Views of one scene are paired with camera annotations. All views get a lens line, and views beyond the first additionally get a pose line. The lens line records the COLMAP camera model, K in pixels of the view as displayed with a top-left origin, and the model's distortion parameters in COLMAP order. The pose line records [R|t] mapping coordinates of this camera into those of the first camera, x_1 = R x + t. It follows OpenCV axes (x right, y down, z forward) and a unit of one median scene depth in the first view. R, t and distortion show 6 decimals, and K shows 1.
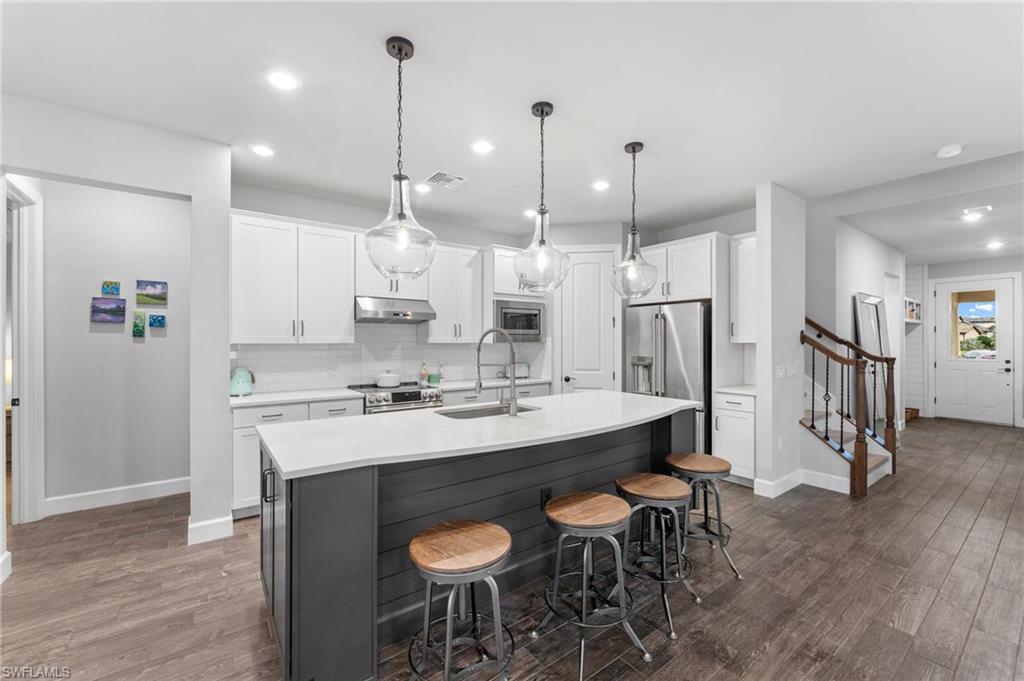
lens RADIAL K [[418.3, 0, 514.6], [0, 418.3, 336.9], [0, 0, 1]] dist [0.001171, 0.000318]
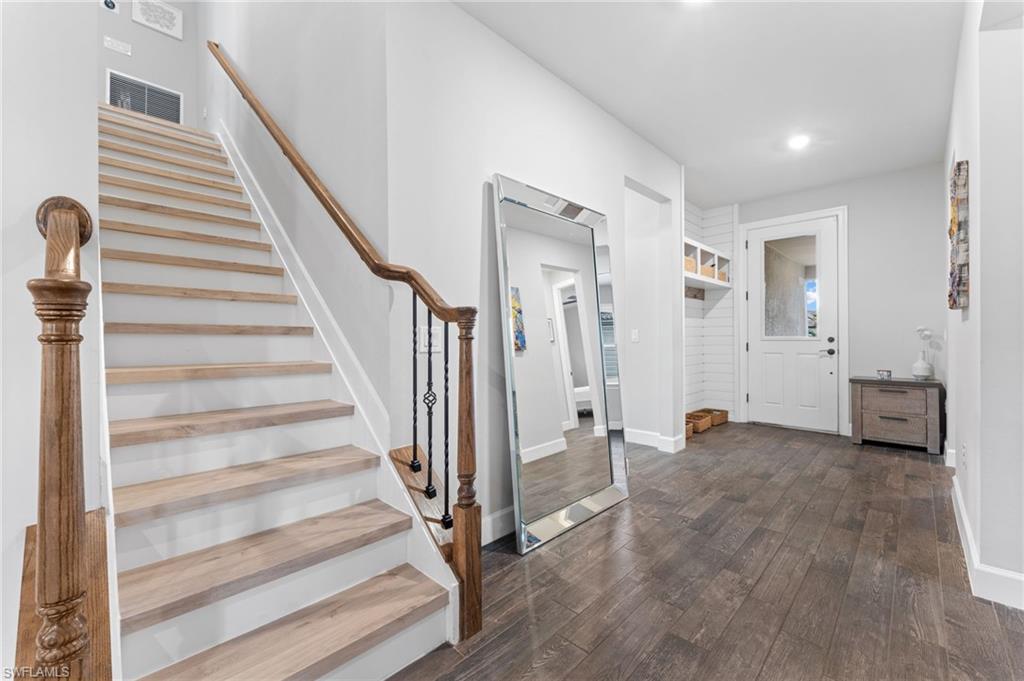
lens RADIAL K [[418.3, 0, 514.6], [0, 418.3, 336.9], [0, 0, 1]] dist [0.001171, 0.000318]
pose [[0.987765, -0.009365, 0.155666, 0.563445], [0.008305, 0.999938, 0.007459, 0.045527], [-0.155726, -0.006075, 0.987782, 0.409015]]
